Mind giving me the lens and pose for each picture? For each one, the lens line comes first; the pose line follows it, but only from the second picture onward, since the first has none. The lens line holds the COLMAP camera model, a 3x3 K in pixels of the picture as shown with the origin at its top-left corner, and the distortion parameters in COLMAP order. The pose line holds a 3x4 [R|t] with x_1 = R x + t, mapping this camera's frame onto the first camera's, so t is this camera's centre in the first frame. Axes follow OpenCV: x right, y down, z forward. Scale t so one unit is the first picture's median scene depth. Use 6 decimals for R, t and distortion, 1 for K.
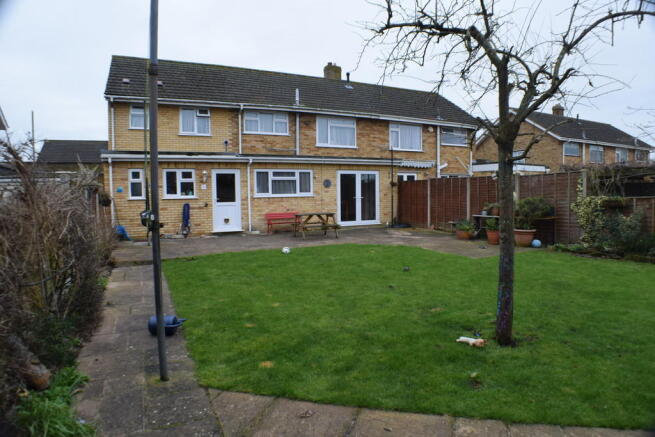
lens RADIAL K [[399.8, 0, 326.7], [0, 399.8, 204.7], [0, 0, 1]] dist [-0.060001, -0.000198]
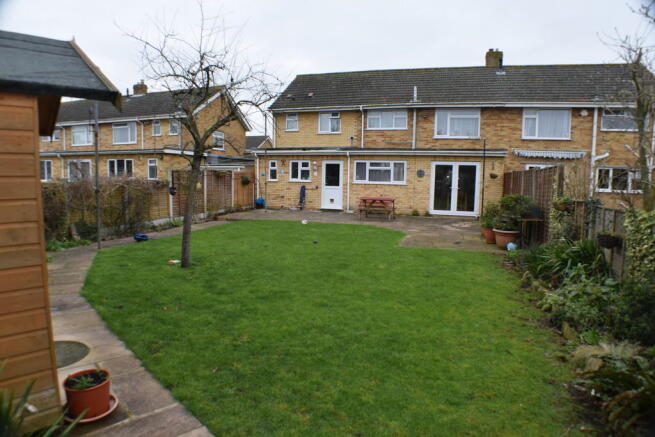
lens RADIAL K [[399.8, 0, 326.7], [0, 399.8, 204.7], [0, 0, 1]] dist [-0.060001, -0.000198]
pose [[0.746157, 0.076078, -0.661409, 0.542117], [-0.052482, 0.997079, 0.055480, -0.015677], [0.663698, -0.006685, 0.747971, 0.021682]]
